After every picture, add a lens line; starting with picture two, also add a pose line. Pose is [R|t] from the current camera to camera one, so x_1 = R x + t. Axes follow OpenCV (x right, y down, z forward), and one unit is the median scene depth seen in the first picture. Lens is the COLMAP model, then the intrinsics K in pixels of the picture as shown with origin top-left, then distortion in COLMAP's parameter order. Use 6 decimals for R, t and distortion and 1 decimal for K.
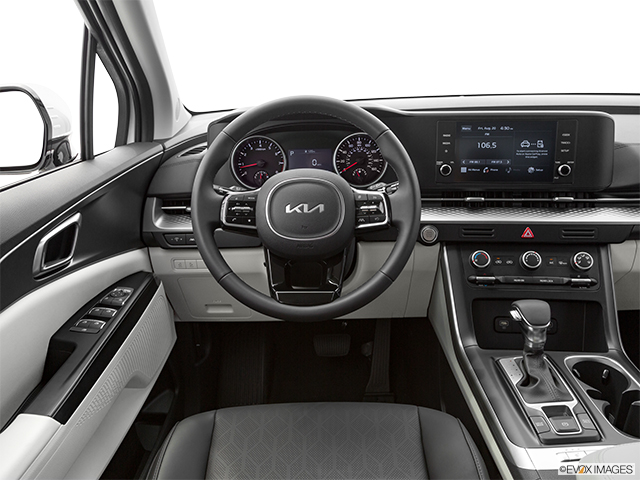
lens RADIAL K [[507.5, 0, 320.0], [0, 507.5, 240.0], [0, 0, 1]] dist [-0.029529, 0.001006]
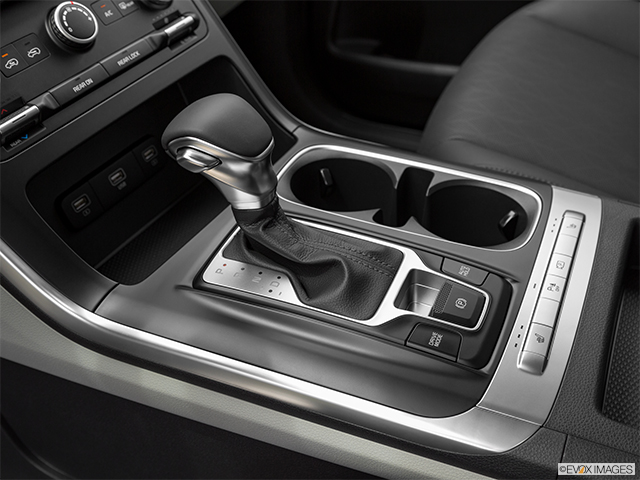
lens RADIAL K [[745.5, 0, 320.0], [0, 745.5, 240.0], [0, 0, 1]] dist [-0.009456, -0.027860]
pose [[0.392284, -0.561298, 0.728737, -0.014936], [0.332262, 0.825216, 0.456750, -0.021763], [-0.857738, 0.062956, 0.510217, 0.568918]]
